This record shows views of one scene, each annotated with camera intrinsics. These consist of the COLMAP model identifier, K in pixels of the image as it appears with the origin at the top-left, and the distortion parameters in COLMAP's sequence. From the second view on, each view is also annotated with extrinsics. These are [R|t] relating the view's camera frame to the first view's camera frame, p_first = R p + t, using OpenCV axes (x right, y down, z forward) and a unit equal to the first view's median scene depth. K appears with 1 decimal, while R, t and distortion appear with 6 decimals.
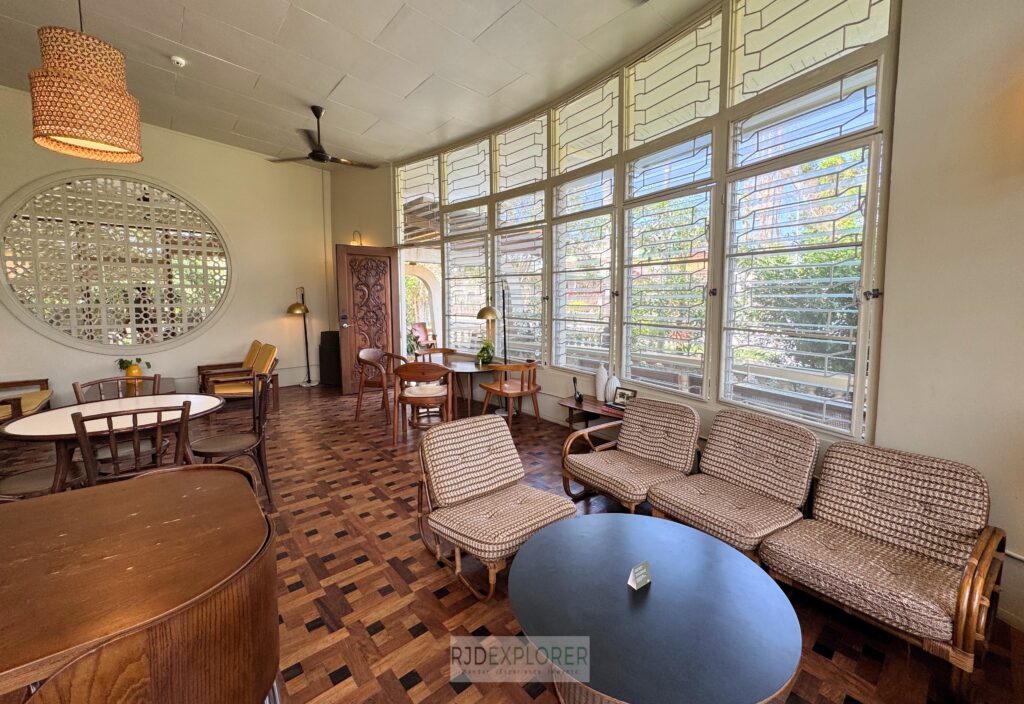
lens RADIAL K [[410.6, 0, 510.5], [0, 410.6, 325.6], [0, 0, 1]] dist [0.001920, 0.000696]
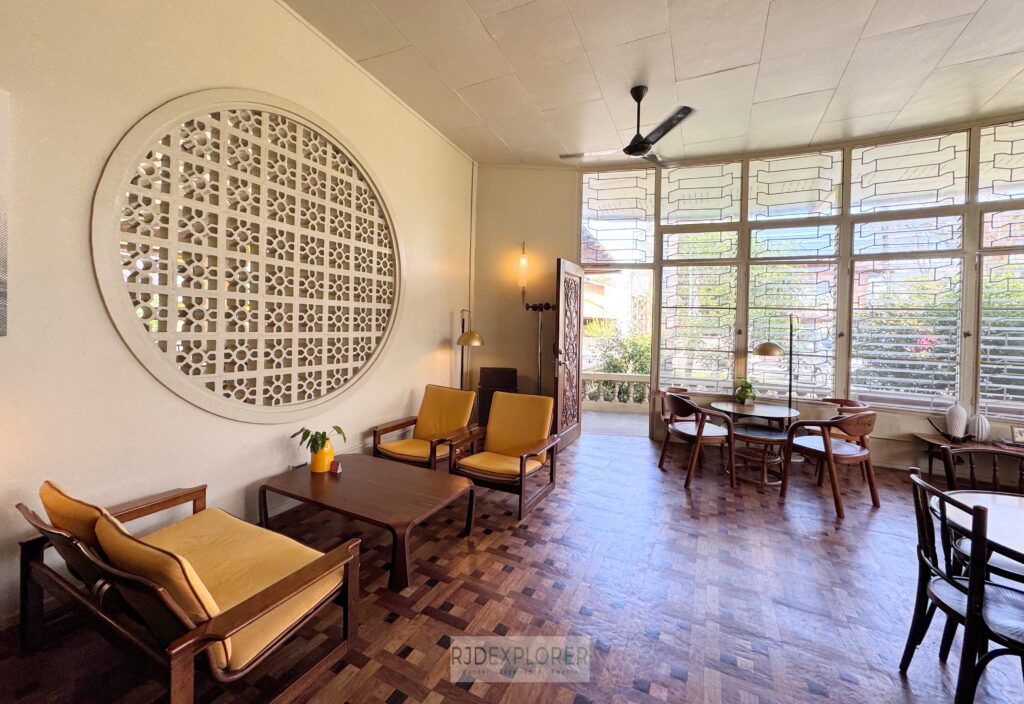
lens RADIAL K [[410.6, 0, 510.5], [0, 410.6, 325.6], [0, 0, 1]] dist [0.001920, 0.000696]
pose [[0.920150, 0.021803, 0.390959, -1.218378], [-0.000035, 0.998453, -0.055601, -0.041157], [-0.391567, 0.051147, 0.918727, 0.491201]]
